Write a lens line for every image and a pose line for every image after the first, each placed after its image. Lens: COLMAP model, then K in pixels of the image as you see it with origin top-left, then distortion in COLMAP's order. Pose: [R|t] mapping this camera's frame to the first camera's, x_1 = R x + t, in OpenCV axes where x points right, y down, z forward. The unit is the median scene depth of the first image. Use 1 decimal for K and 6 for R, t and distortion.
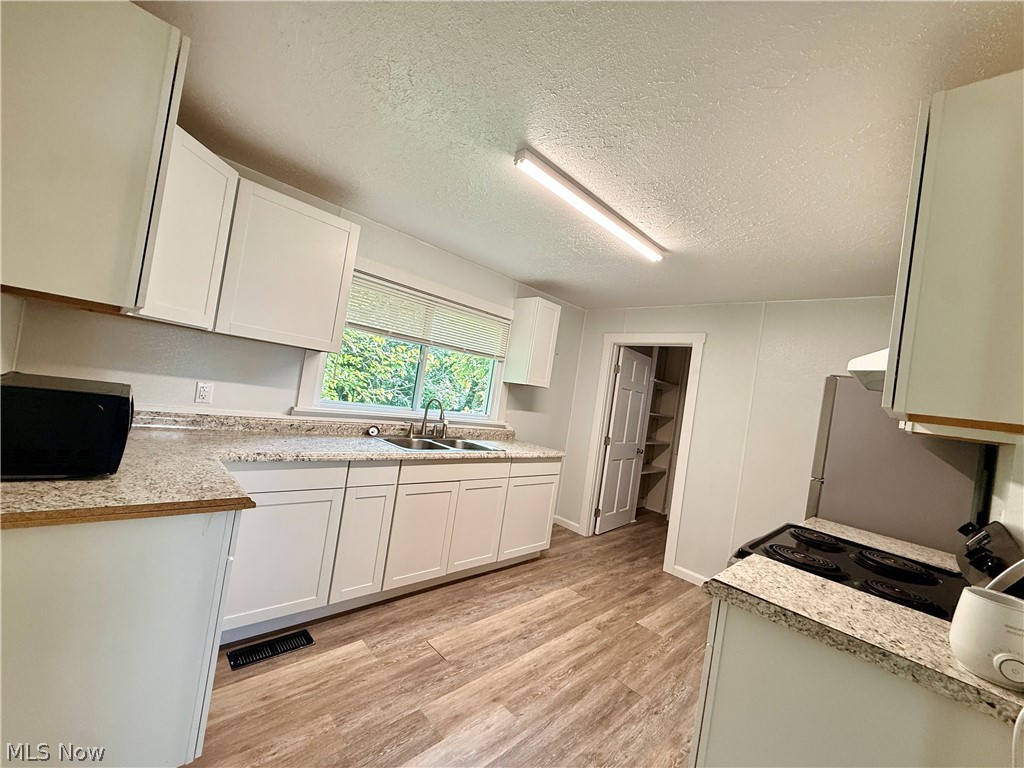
lens RADIAL K [[410.3, 0, 508.6], [0, 410.3, 385.2], [0, 0, 1]] dist [-0.000204, -0.000269]
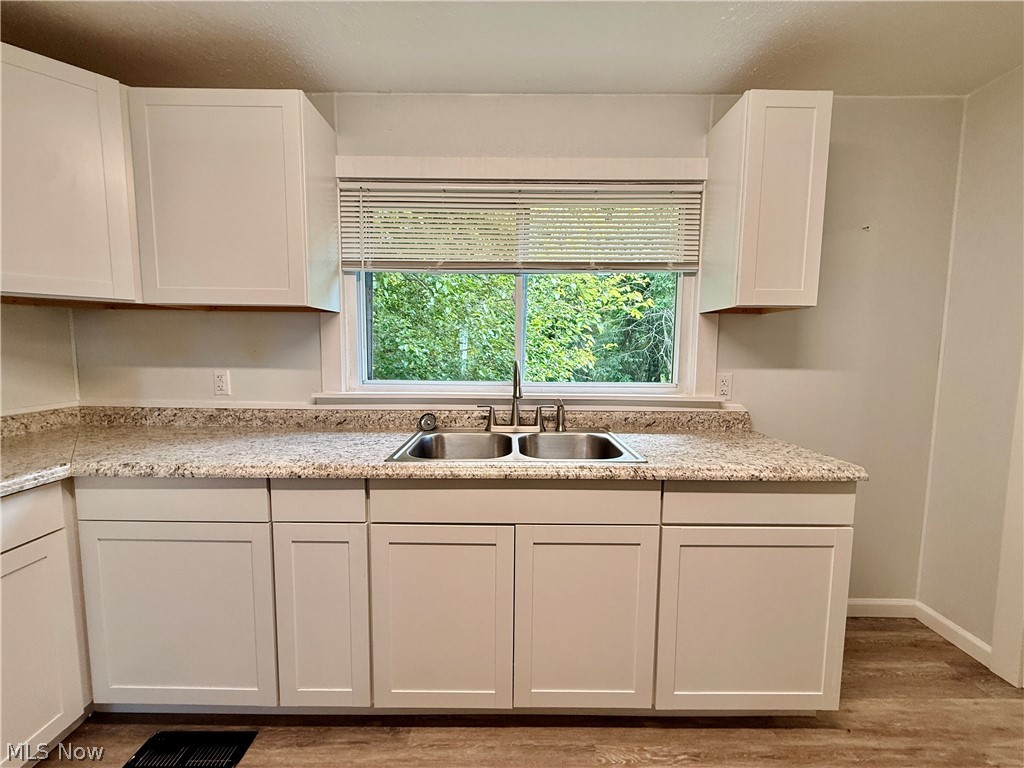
lens RADIAL K [[410.3, 0, 508.6], [0, 410.3, 385.2], [0, 0, 1]] dist [-0.000204, -0.000269]
pose [[0.705784, -0.078481, -0.704066, 0.241192], [0.107828, 0.994166, -0.002727, 0.079496], [0.700173, -0.073993, 0.710129, 0.723901]]
